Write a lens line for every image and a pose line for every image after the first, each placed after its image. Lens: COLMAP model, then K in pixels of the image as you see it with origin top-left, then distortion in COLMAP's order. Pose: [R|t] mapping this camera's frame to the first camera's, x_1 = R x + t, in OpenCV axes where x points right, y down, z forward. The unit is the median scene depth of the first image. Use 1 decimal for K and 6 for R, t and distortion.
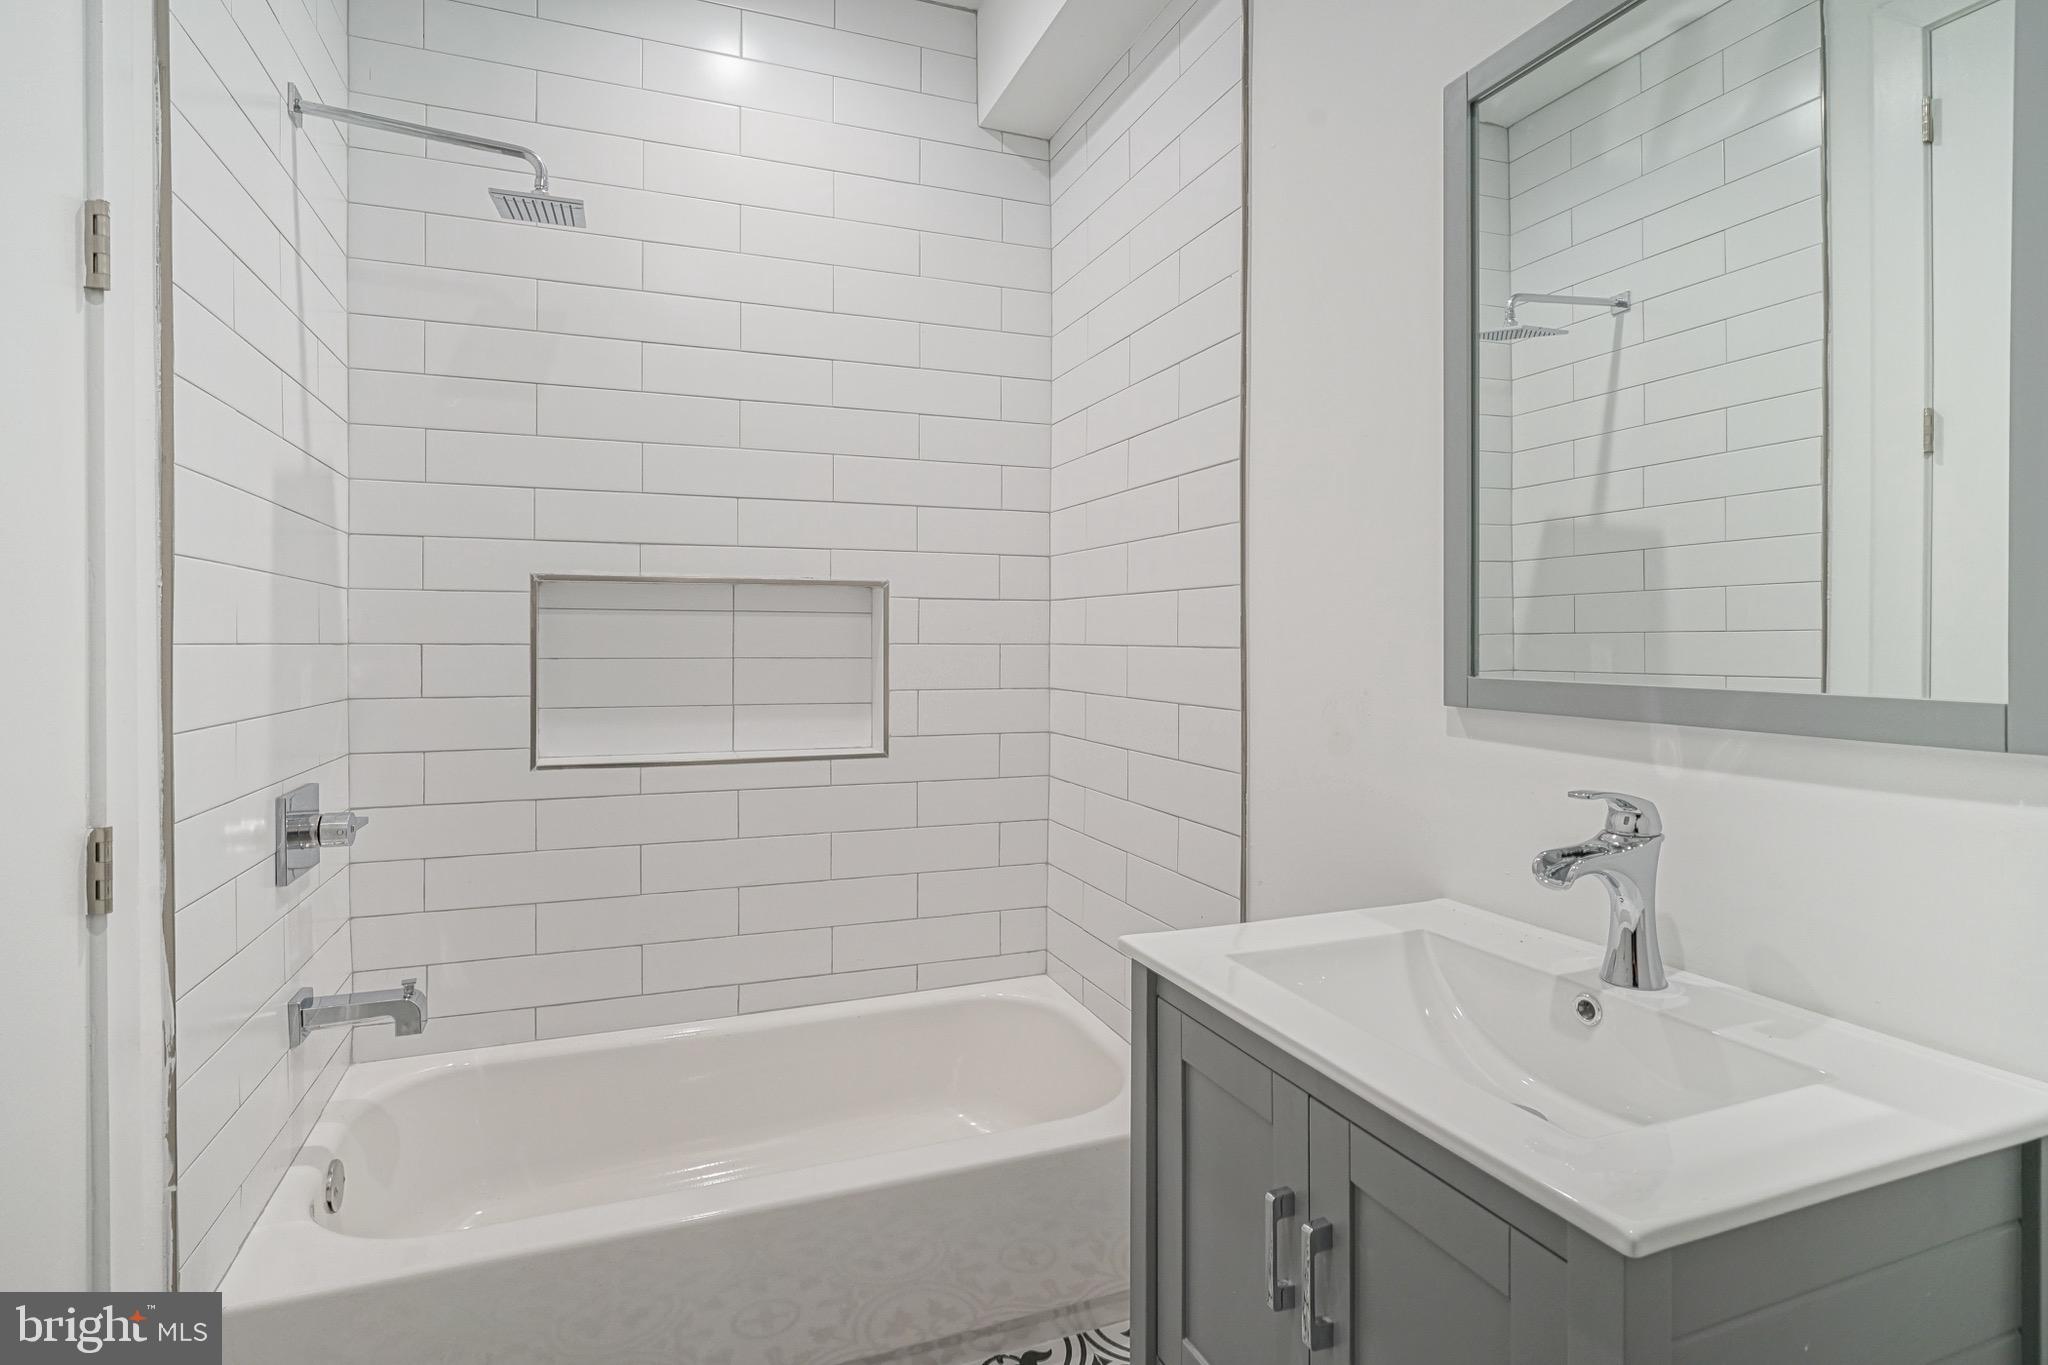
lens RADIAL K [[1028.8, 0, 1022.3], [0, 1028.8, 640.0], [0, 0, 1]] dist [0.000031, 0.000019]
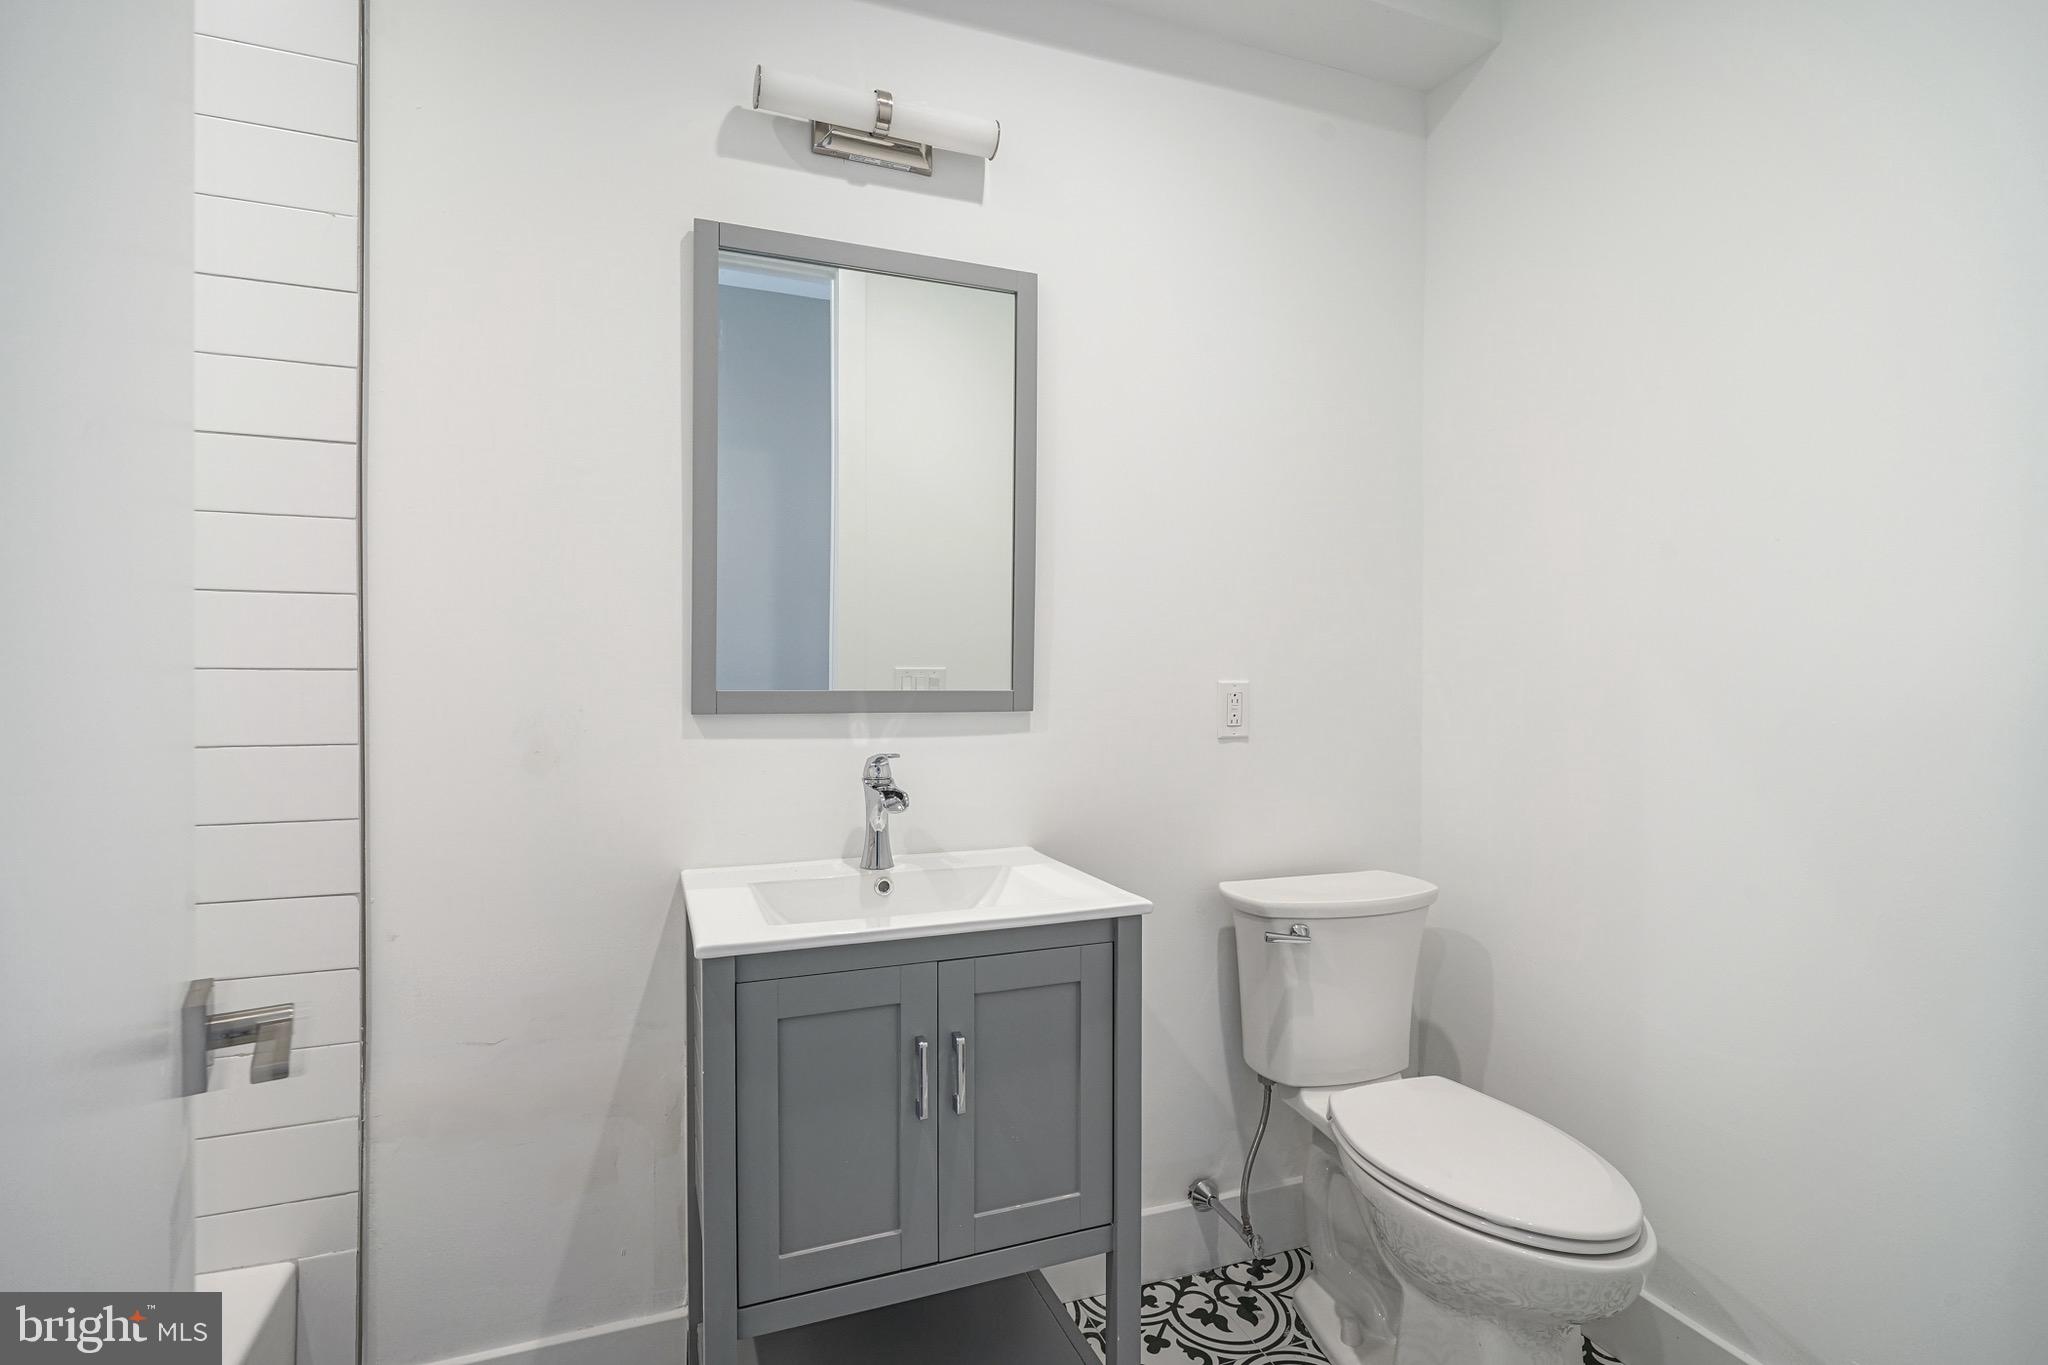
lens RADIAL K [[1011.6, 0, 1022.3], [0, 1011.6, 672.2], [0, 0, 1]] dist [0.013767, 0.000005]
pose [[-0.011407, 0.001813, 0.999933, -0.836554], [0.001261, 0.999998, -0.001798, 0.015145], [-0.999934, 0.001241, -0.011409, 0.619110]]
